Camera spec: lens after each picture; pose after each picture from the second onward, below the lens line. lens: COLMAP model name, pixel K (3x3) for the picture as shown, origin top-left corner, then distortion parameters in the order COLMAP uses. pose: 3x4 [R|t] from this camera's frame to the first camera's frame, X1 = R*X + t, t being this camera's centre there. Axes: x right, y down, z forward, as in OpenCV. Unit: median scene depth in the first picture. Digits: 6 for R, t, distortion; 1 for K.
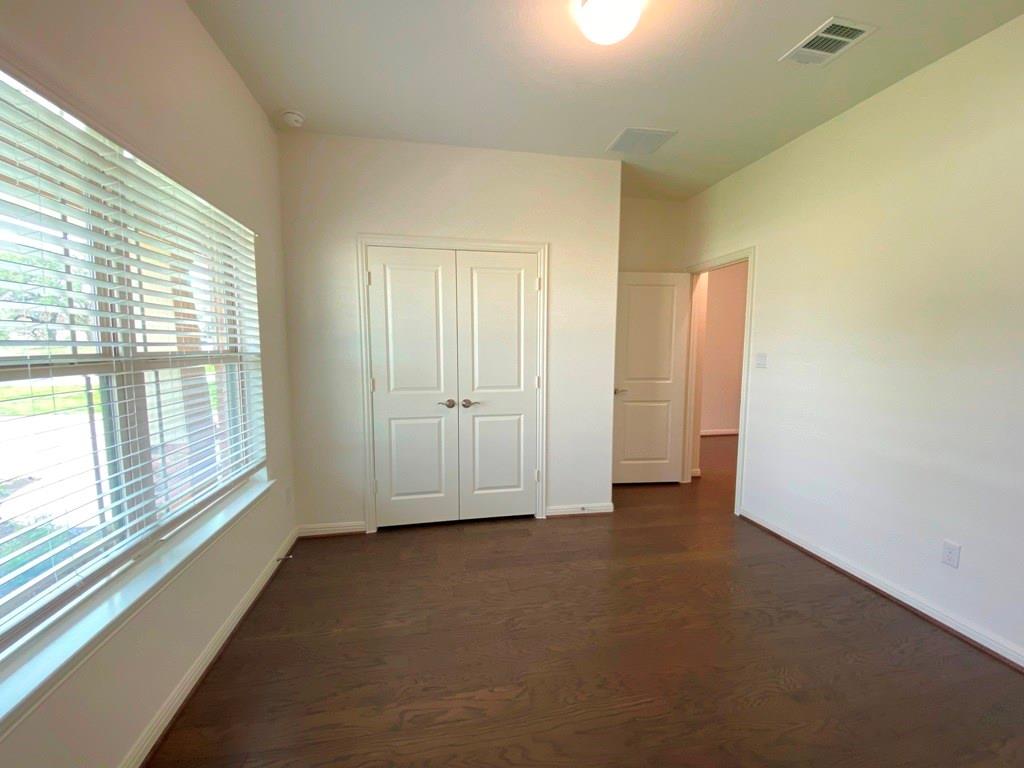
lens RADIAL K [[416.5, 0, 512.5], [0, 416.5, 387.7], [0, 0, 1]] dist [0.069475, -0.041729]
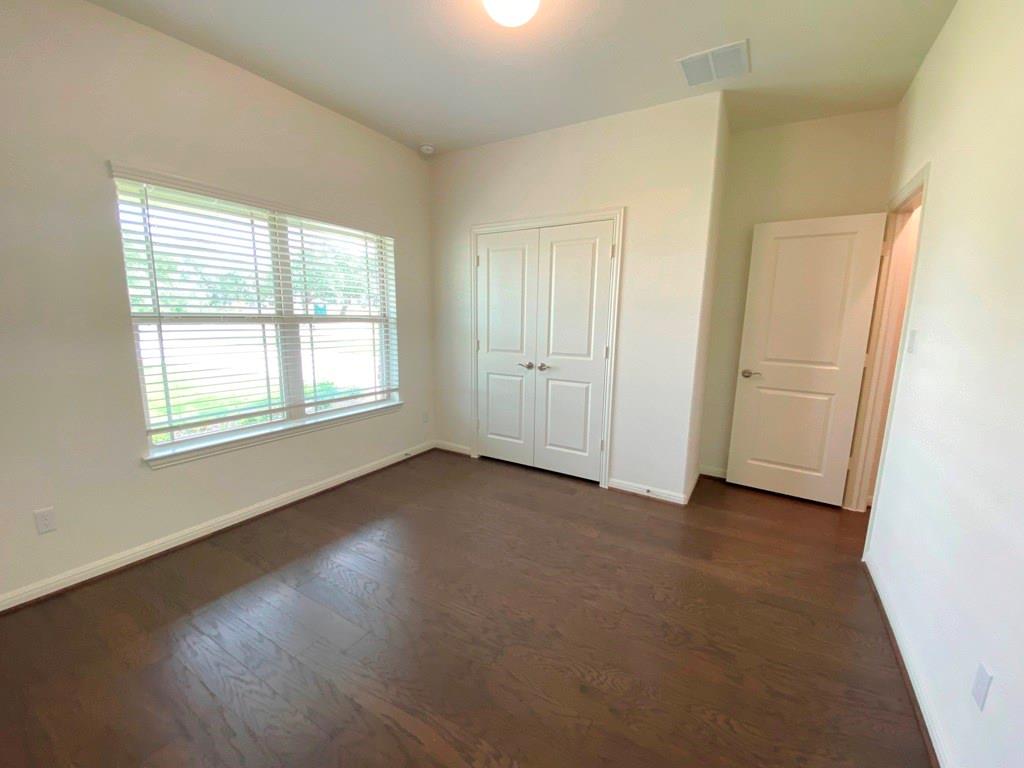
lens RADIAL K [[416.5, 0, 512.5], [0, 416.5, 387.7], [0, 0, 1]] dist [0.069475, -0.041729]
pose [[0.741031, 0.123313, -0.660051, 0.580742], [-0.081729, 0.992248, 0.093619, -0.005016], [0.666479, -0.015429, 0.745364, 0.107612]]
